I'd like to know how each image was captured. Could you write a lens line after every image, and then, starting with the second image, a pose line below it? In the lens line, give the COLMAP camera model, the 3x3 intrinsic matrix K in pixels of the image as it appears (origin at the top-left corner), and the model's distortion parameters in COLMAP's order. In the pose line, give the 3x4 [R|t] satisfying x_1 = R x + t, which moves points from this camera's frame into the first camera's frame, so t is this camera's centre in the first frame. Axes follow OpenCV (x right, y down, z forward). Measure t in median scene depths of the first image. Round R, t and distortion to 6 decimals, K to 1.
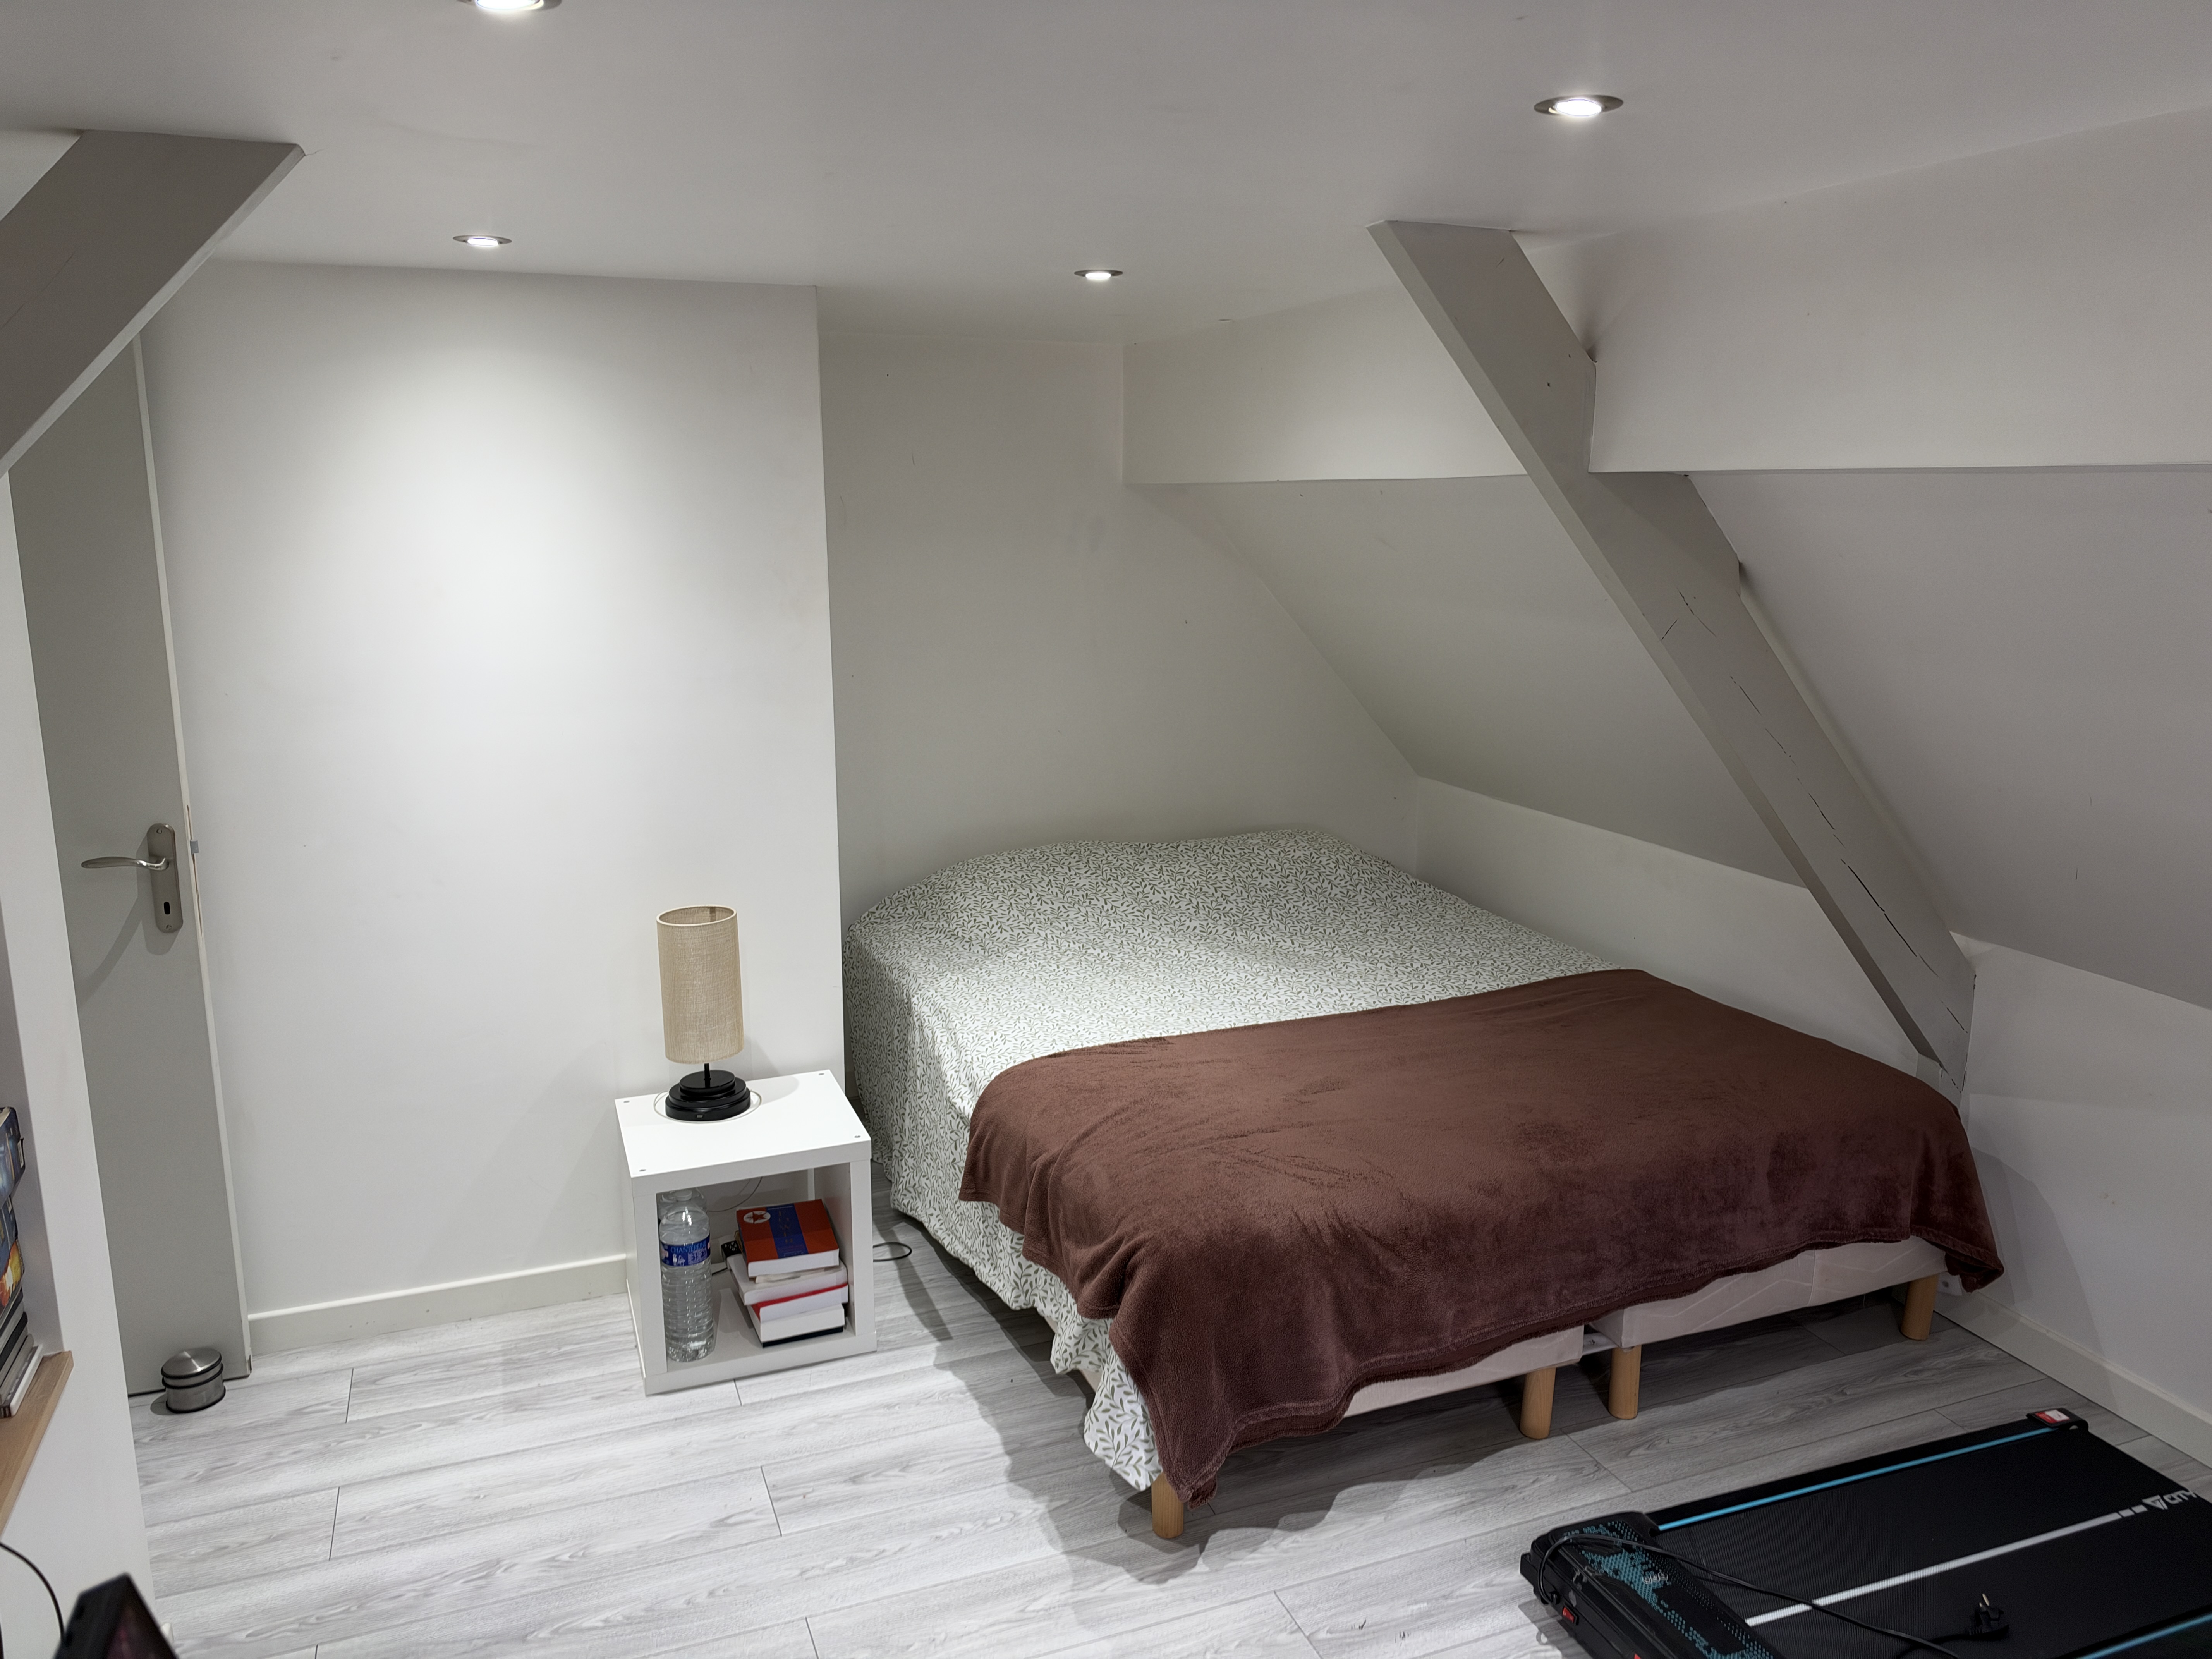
lens RADIAL K [[1550.7, 0, 1106.0], [0, 1550.7, 829.5], [0, 0, 1]] dist [0.057080, -0.070674]
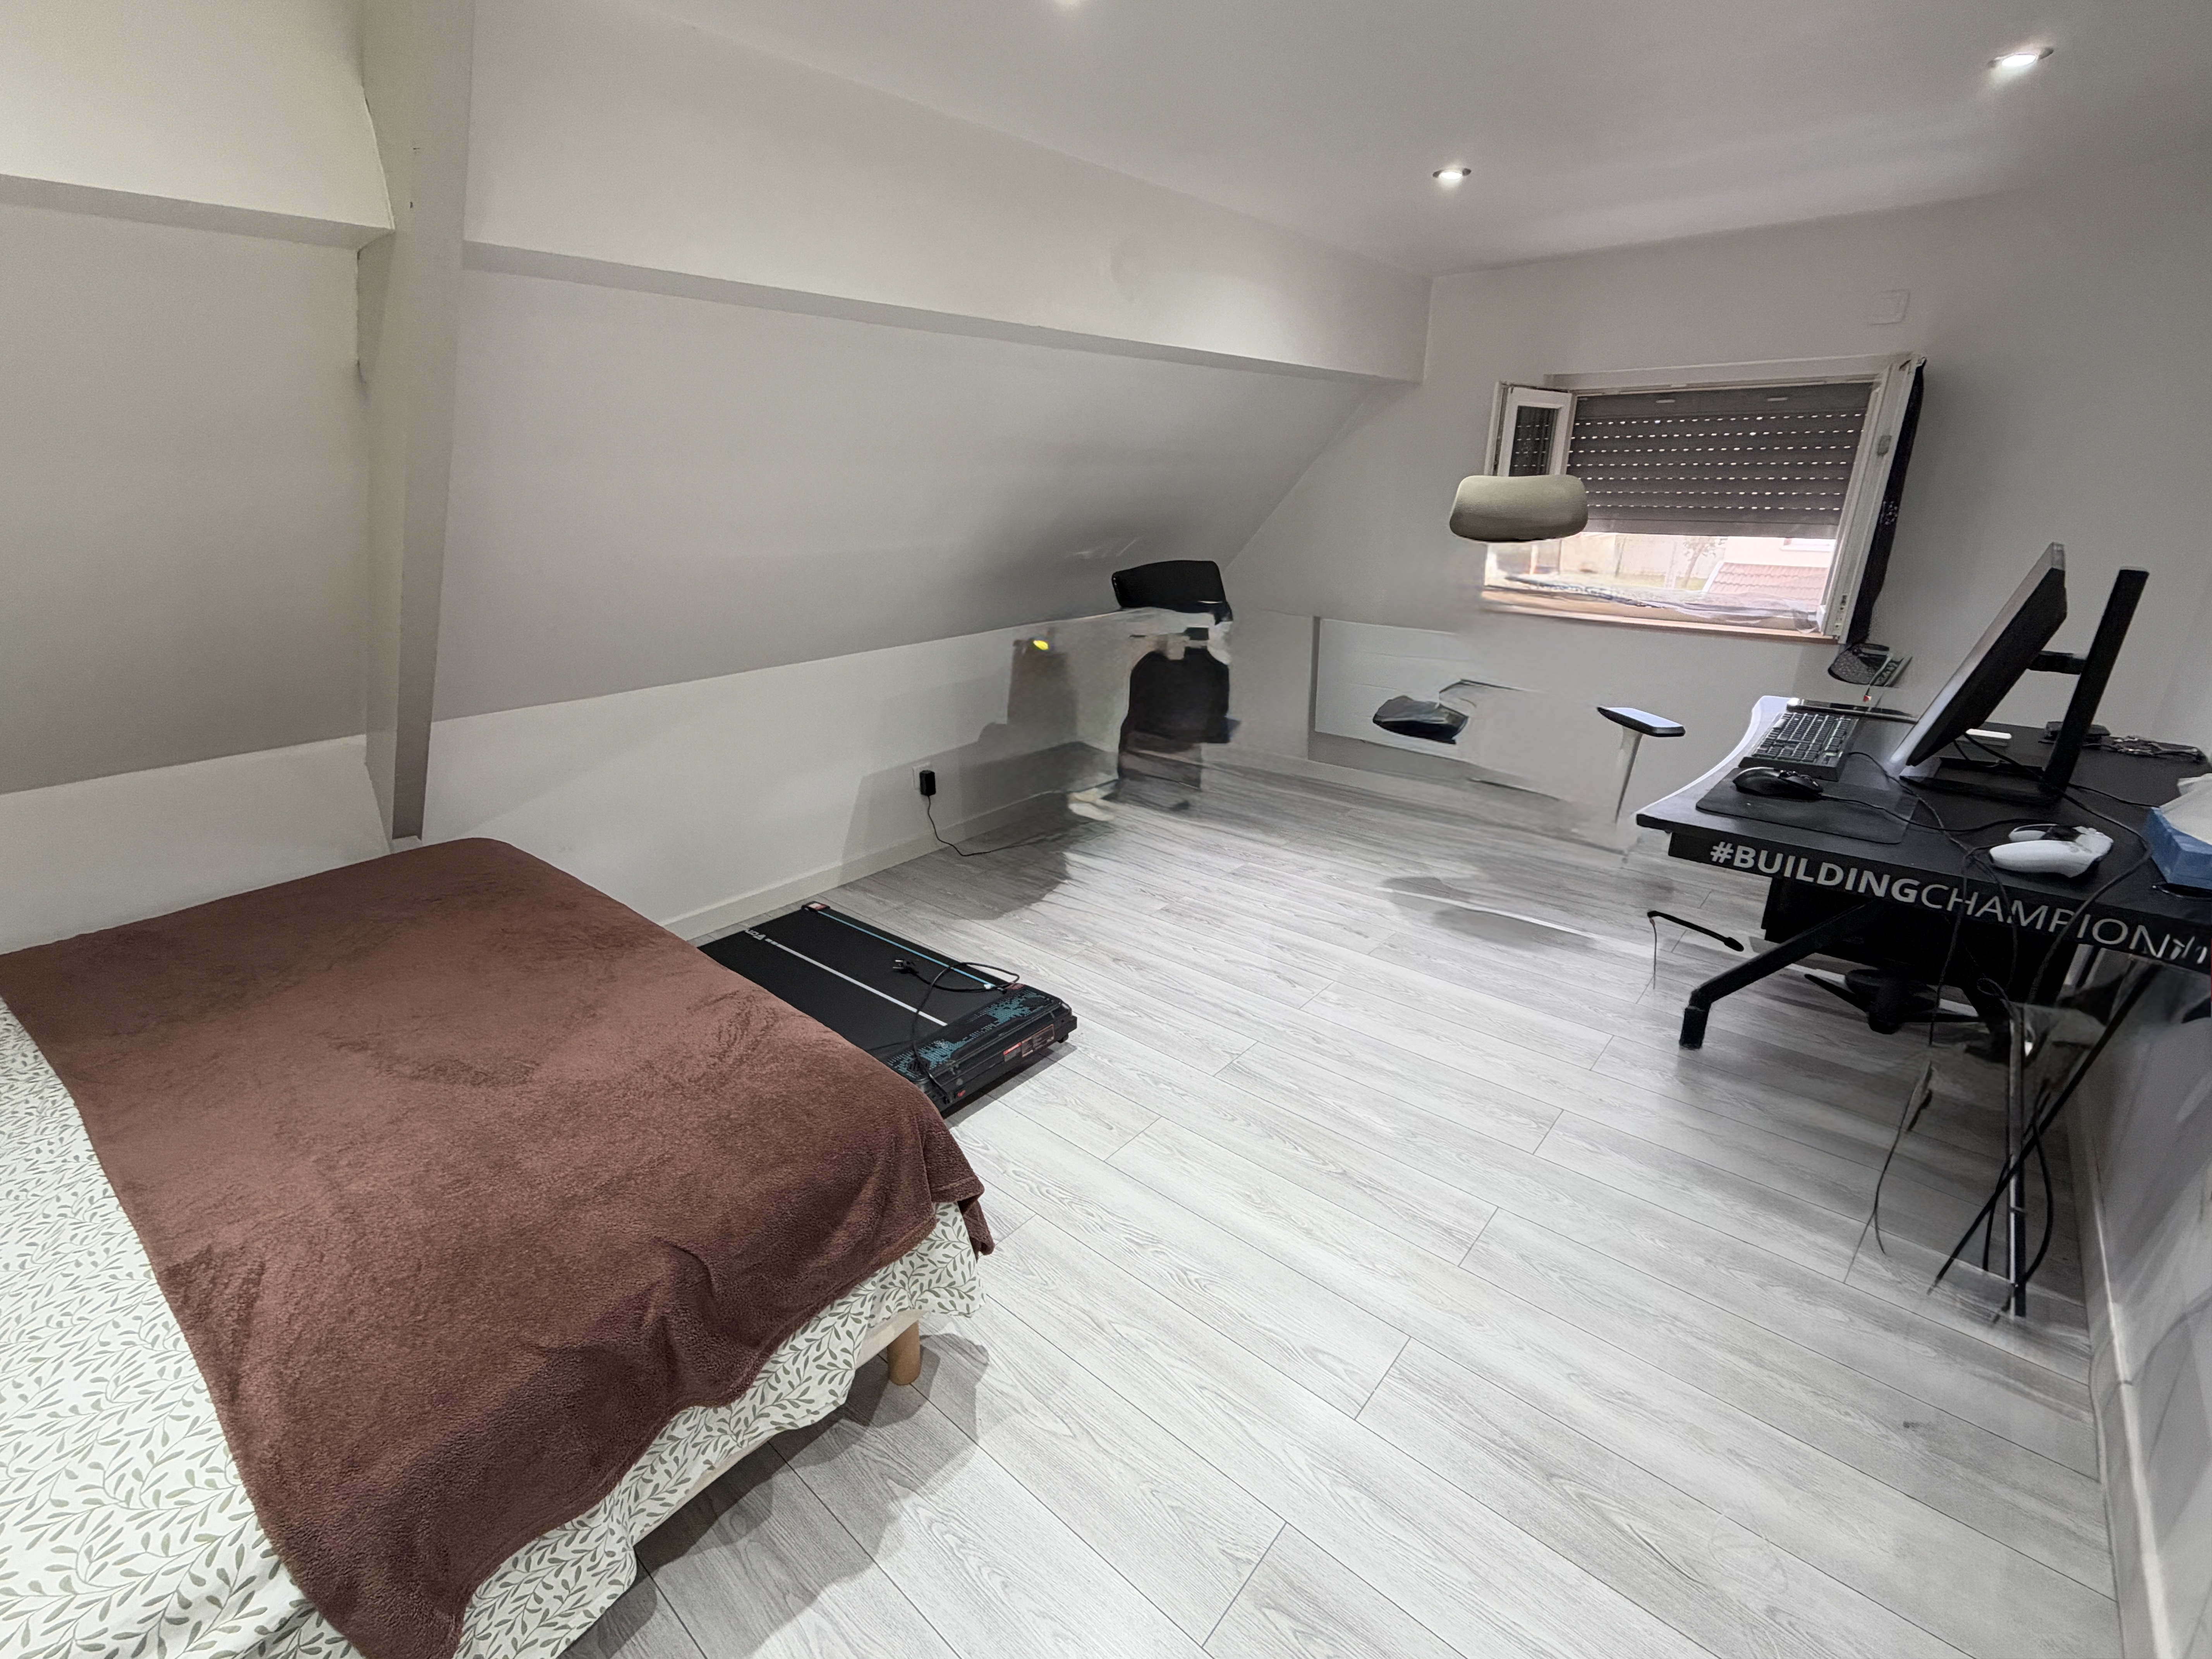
lens RADIAL K [[969.4, 0, 1106.0], [0, 969.4, 829.5], [0, 0, 1]] dist [0.009630, -0.000264]
pose [[-0.466061, -0.309123, 0.828993, -0.411181], [0.180195, 0.884174, 0.431005, -0.101315], [-0.866208, 0.350255, -0.356377, 0.946272]]
